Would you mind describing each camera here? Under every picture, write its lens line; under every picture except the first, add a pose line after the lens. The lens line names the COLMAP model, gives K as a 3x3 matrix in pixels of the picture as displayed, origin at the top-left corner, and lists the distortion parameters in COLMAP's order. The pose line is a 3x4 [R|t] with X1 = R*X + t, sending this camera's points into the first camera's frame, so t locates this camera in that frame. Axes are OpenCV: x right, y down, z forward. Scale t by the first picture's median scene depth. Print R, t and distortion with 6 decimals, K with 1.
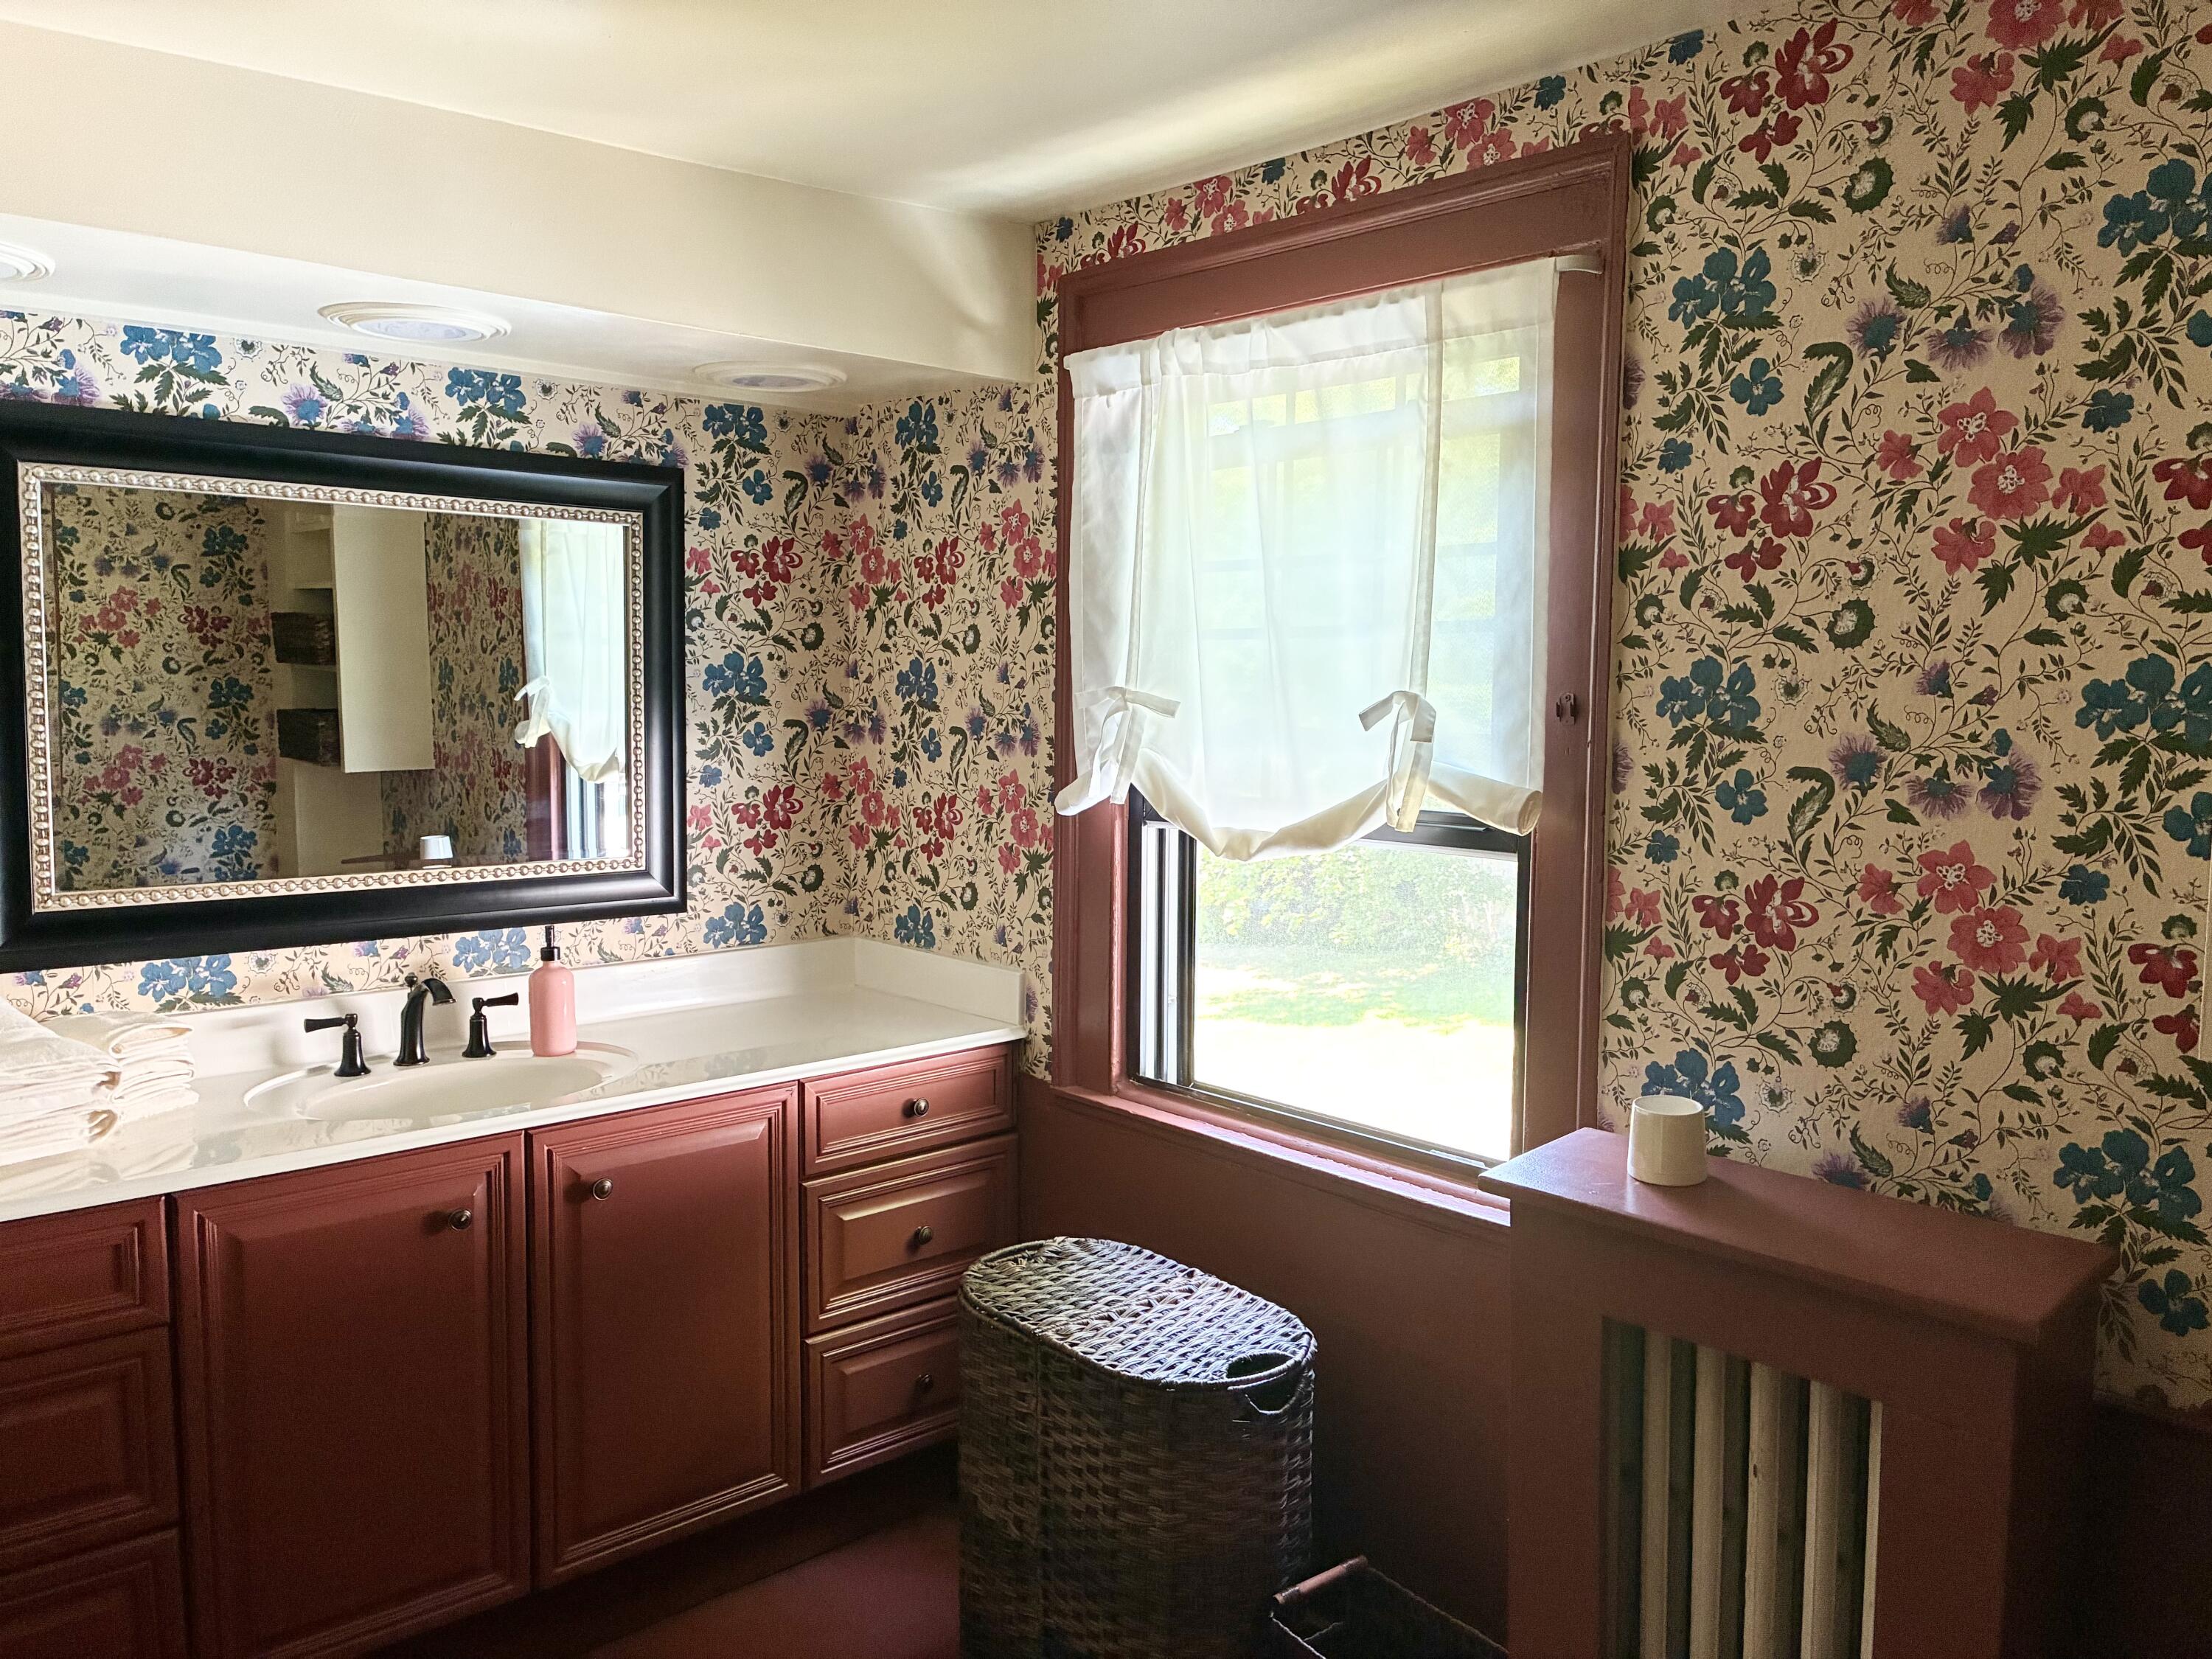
lens RADIAL K [[1661.1, 0, 1105.0], [0, 1661.1, 814.6], [0, 0, 1]] dist [0.019842, -0.032045]
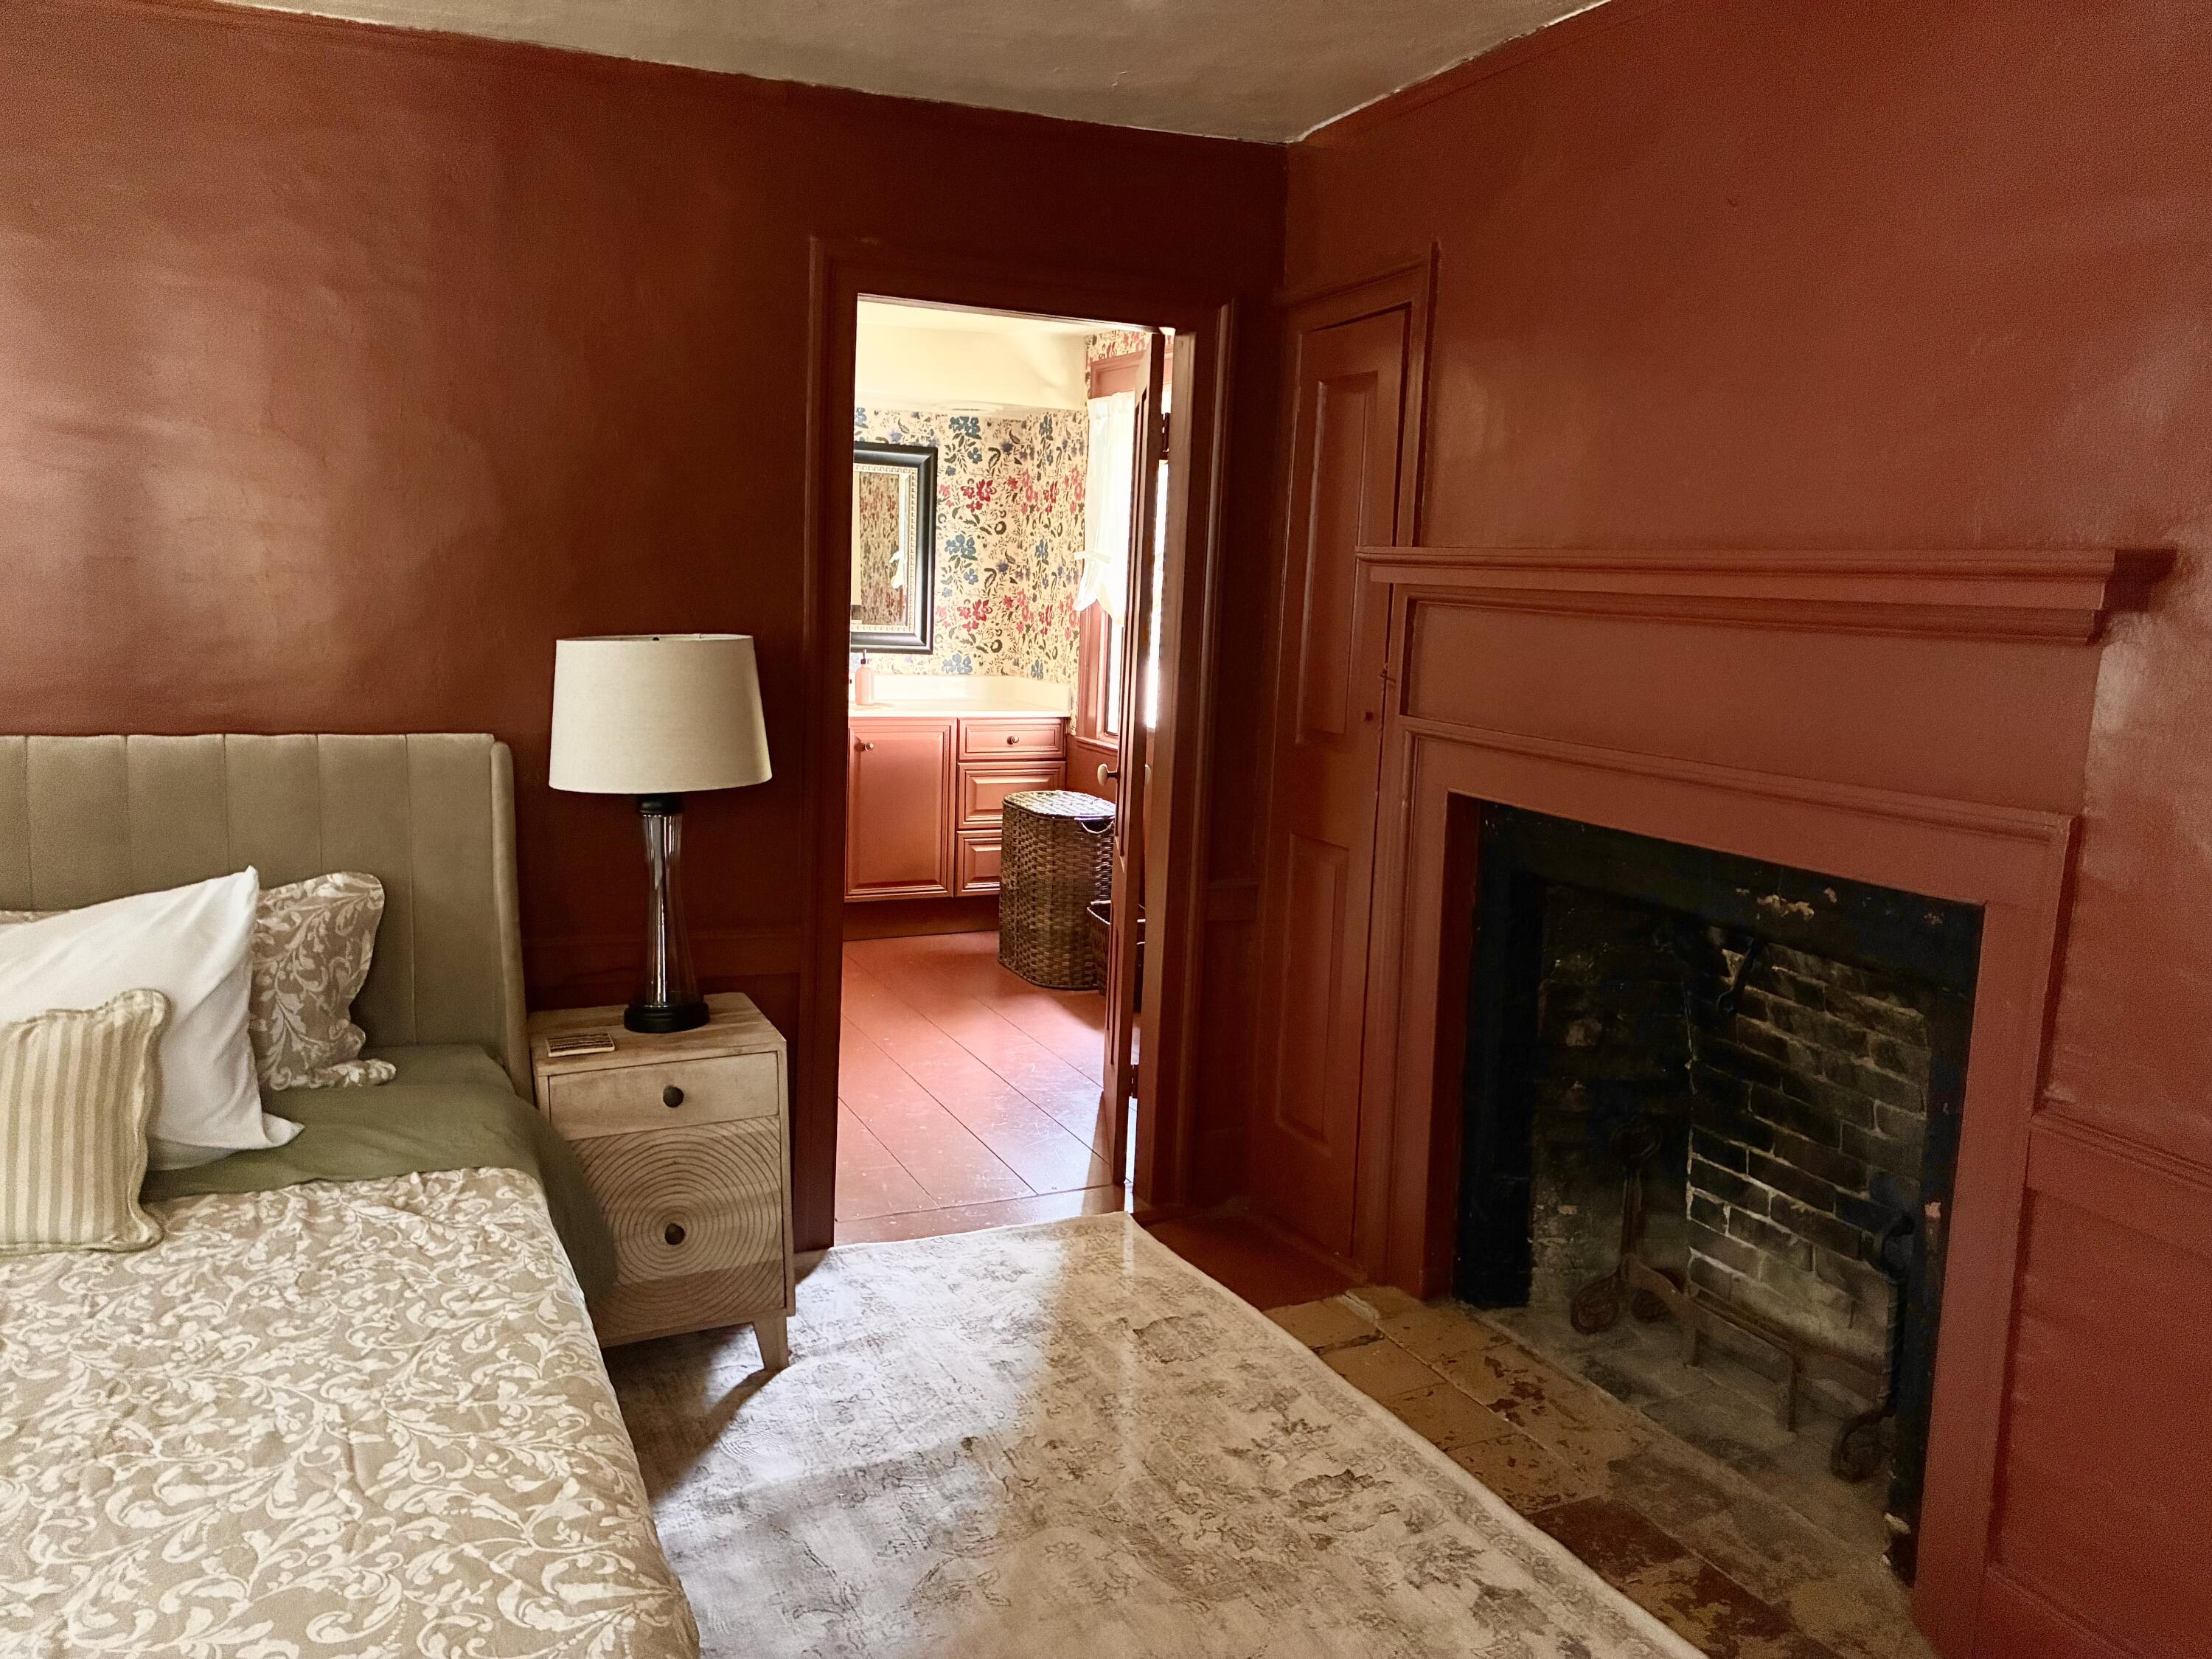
lens RADIAL K [[1648.8, 0, 1101.0], [0, 1648.8, 834.2], [0, 0, 1]] dist [0.124610, -0.490677]
pose [[0.955868, 0.073038, -0.284573, 0.592715], [-0.054384, 0.995854, 0.072922, 0.122834], [0.288719, -0.054228, 0.955877, -1.016595]]
